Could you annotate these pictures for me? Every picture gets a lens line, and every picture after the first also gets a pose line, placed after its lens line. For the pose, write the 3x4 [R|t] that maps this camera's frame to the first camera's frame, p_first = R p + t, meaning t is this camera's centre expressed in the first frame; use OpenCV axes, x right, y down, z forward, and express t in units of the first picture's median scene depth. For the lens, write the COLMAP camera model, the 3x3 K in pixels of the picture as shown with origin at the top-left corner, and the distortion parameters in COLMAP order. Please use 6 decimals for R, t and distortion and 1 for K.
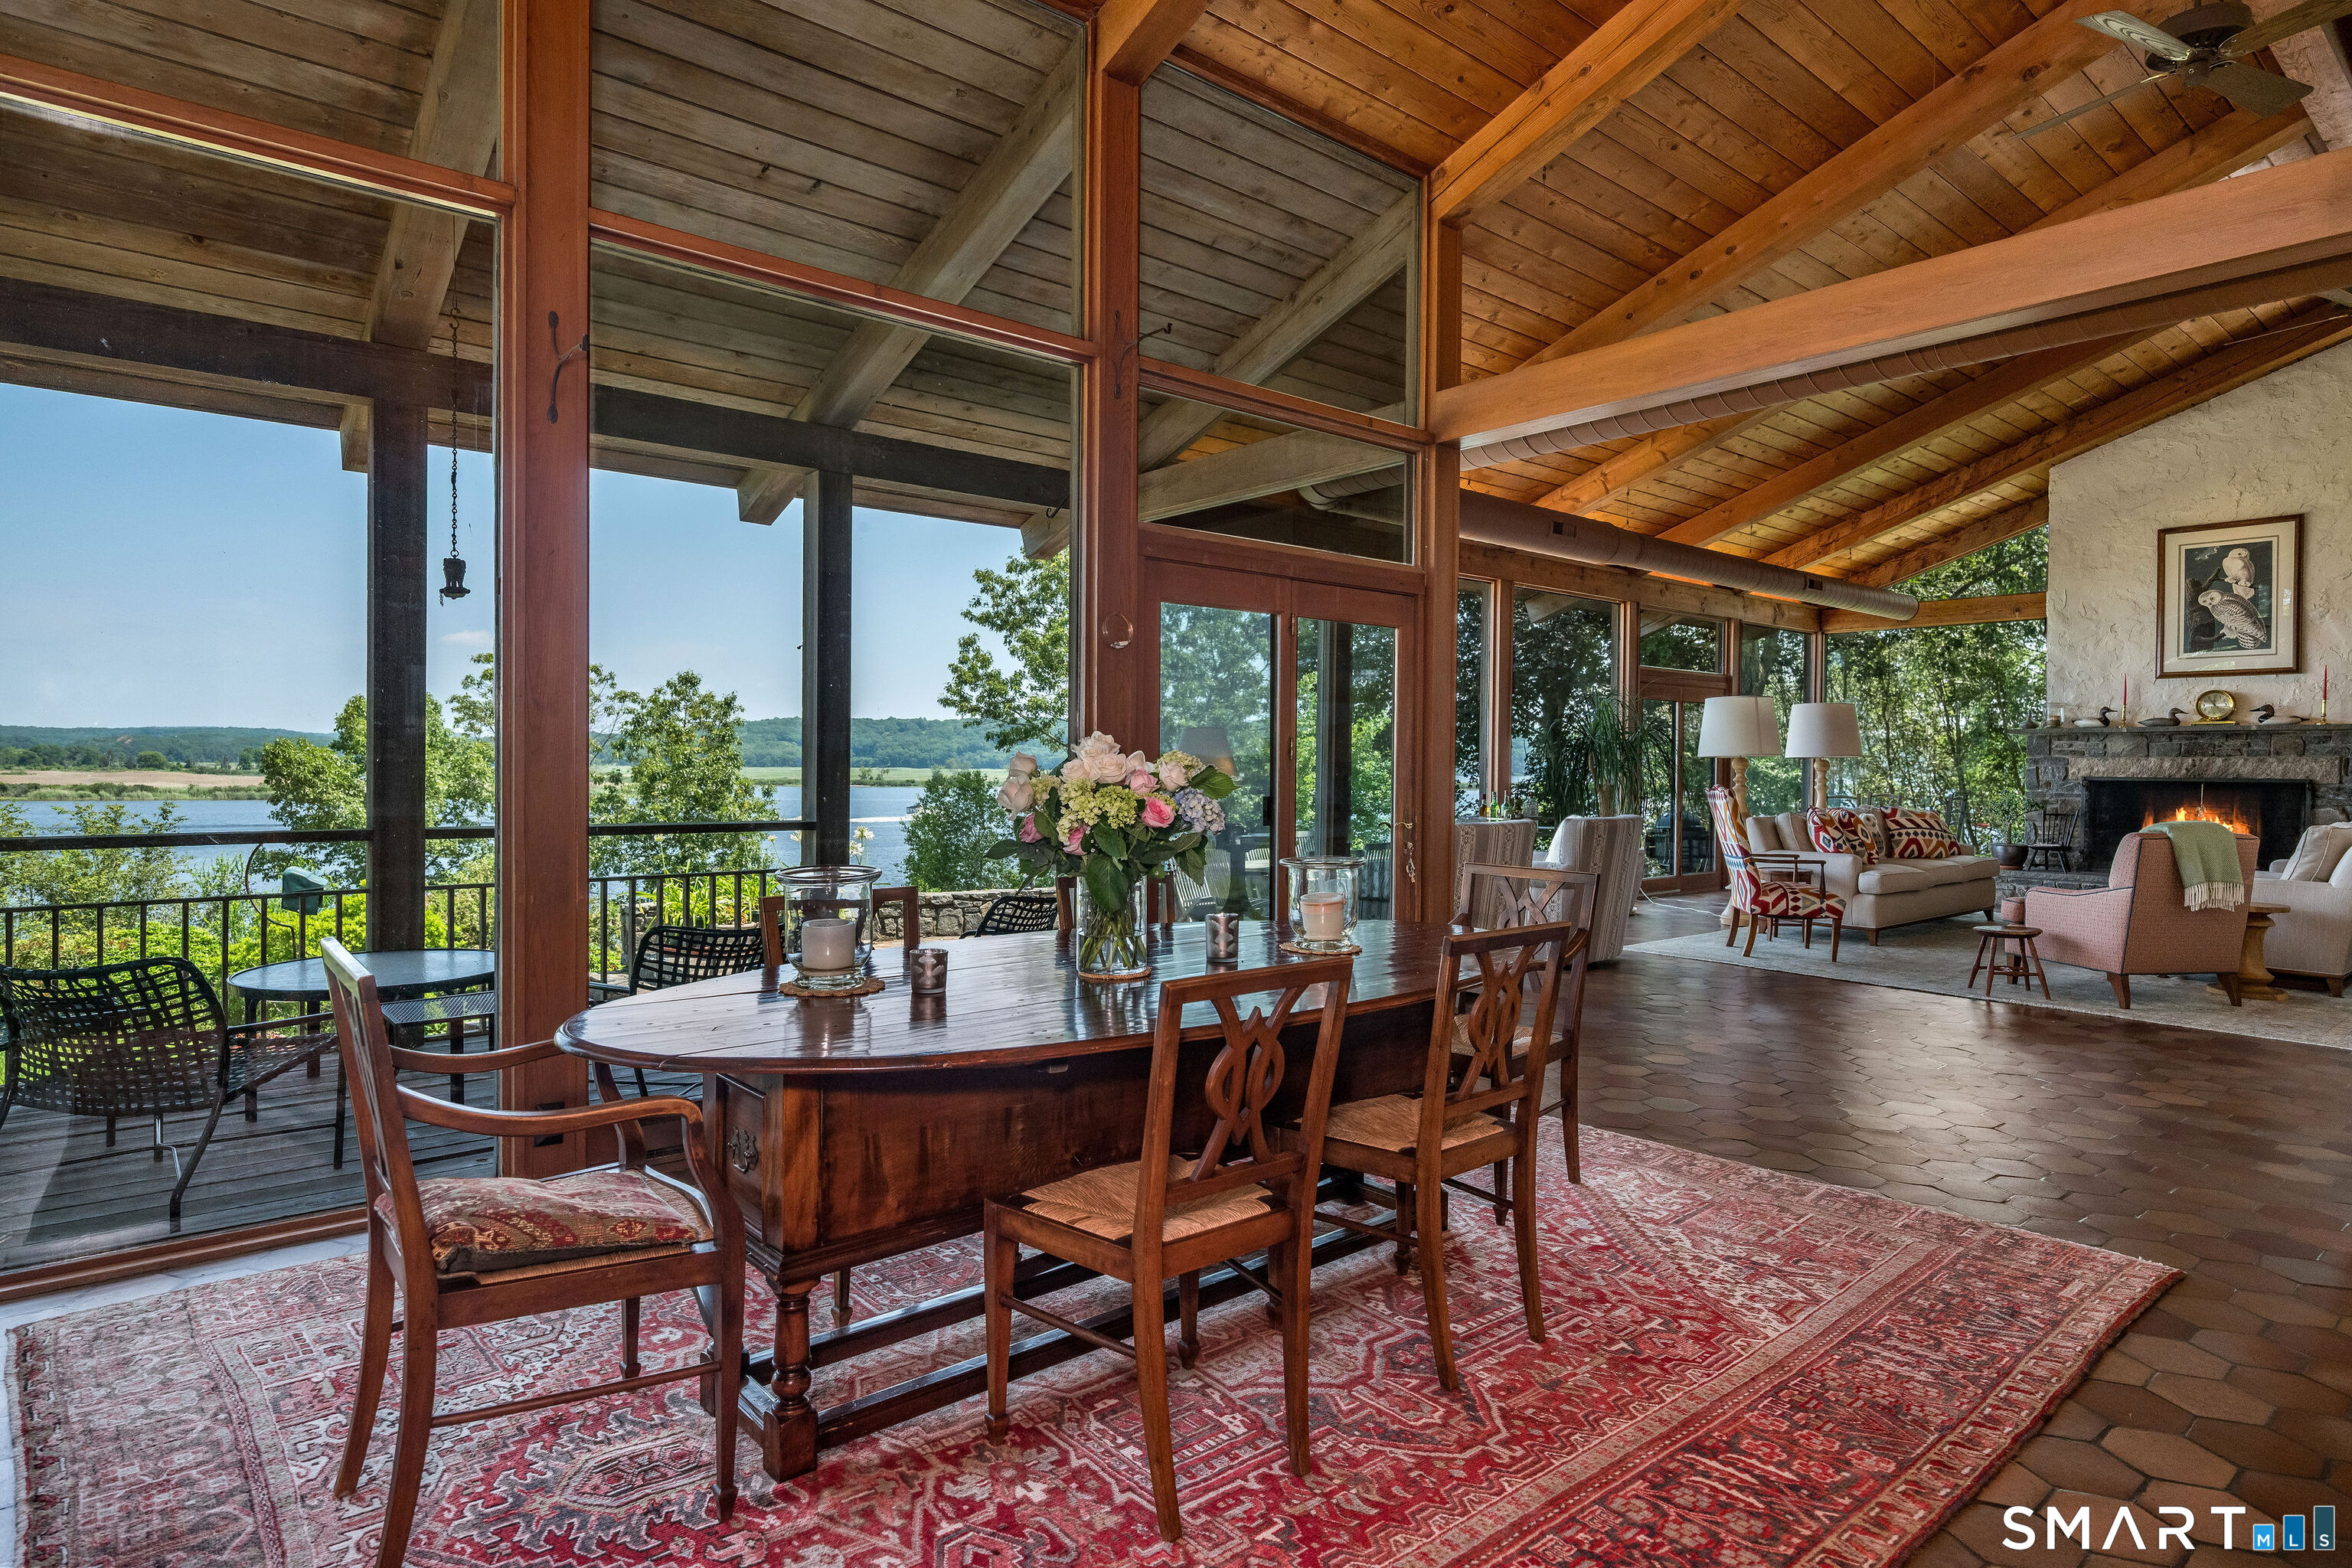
lens RADIAL K [[1277.1, 0, 1176.5], [0, 1277.1, 782.5], [0, 0, 1]] dist [0.004656, -0.000525]
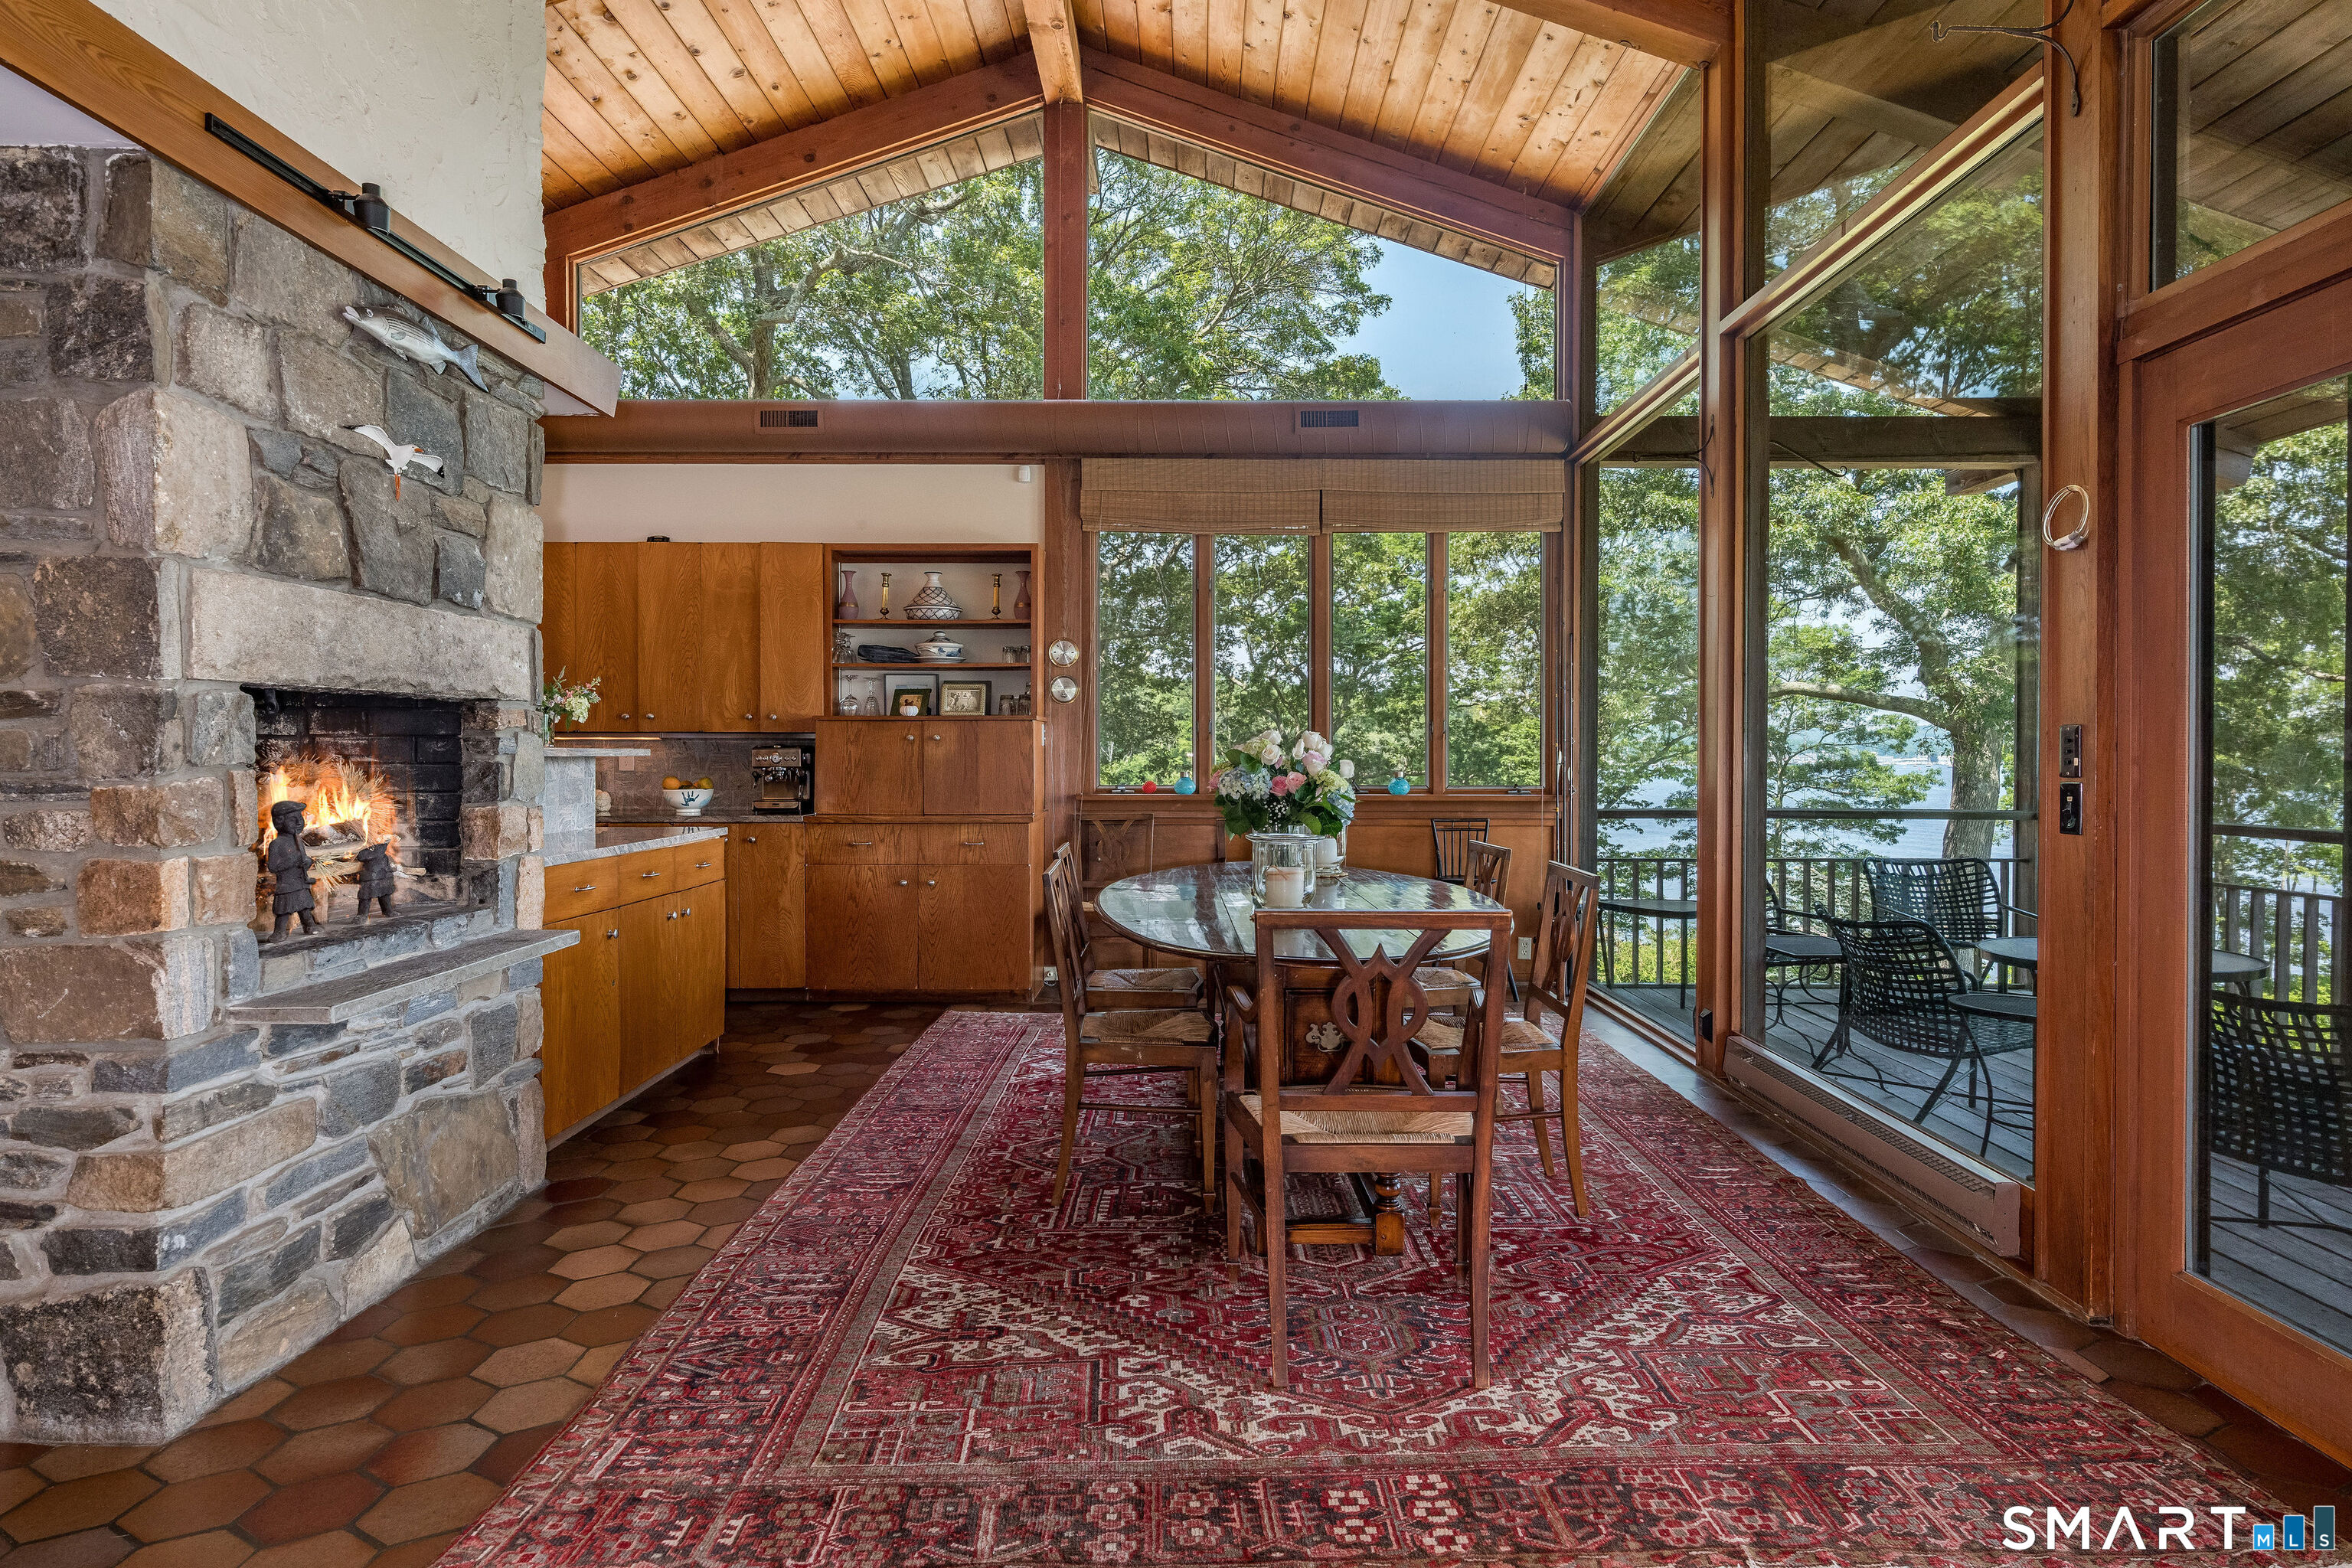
lens RADIAL K [[1277.1, 0, 1178.2], [0, 1277.1, 770.7], [0, 0, 1]] dist [0.004656, -0.000525]
pose [[-0.650215, -0.000637, -0.759750, 1.061980], [-0.020169, 0.999662, 0.016423, -0.010313], [0.759483, 0.026002, -0.650008, 1.740198]]
